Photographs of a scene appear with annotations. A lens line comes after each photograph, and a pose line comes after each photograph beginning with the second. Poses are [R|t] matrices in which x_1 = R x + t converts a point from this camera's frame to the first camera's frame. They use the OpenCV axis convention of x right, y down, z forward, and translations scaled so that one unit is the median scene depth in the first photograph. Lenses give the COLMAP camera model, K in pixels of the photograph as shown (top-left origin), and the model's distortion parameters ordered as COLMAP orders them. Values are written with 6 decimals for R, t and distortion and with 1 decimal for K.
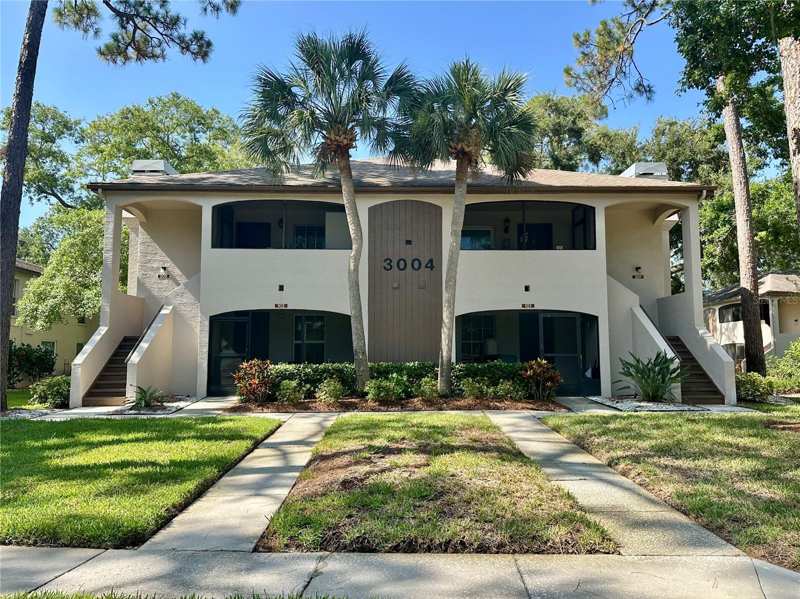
lens RADIAL K [[554.8, 0, 400.1], [0, 554.8, 299.1], [0, 0, 1]] dist [-0.010226, -0.001543]
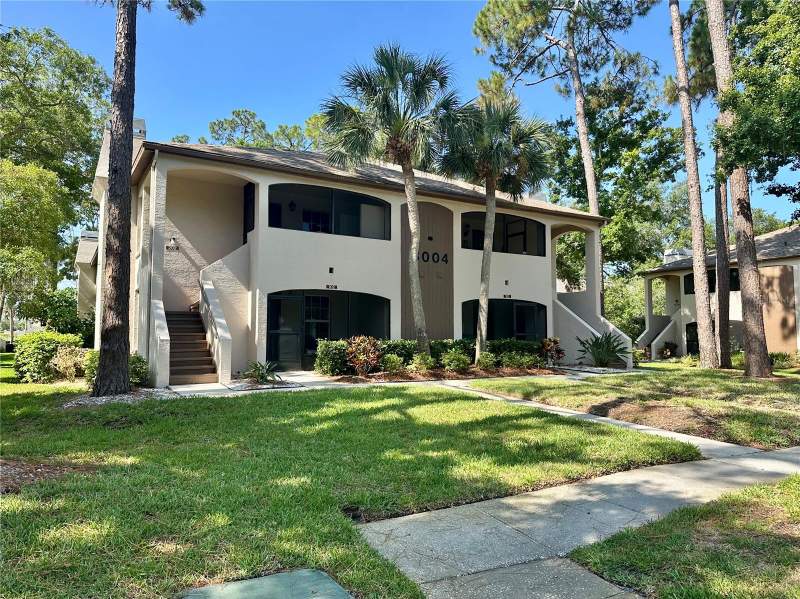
lens RADIAL K [[554.8, 0, 402.2], [0, 554.8, 300.4], [0, 0, 1]] dist [-0.010226, -0.001543]
pose [[0.868488, 0.036392, 0.494373, -0.624425], [-0.057745, 0.997939, 0.027982, -0.000081], [-0.492336, -0.052850, 0.868799, -0.010217]]
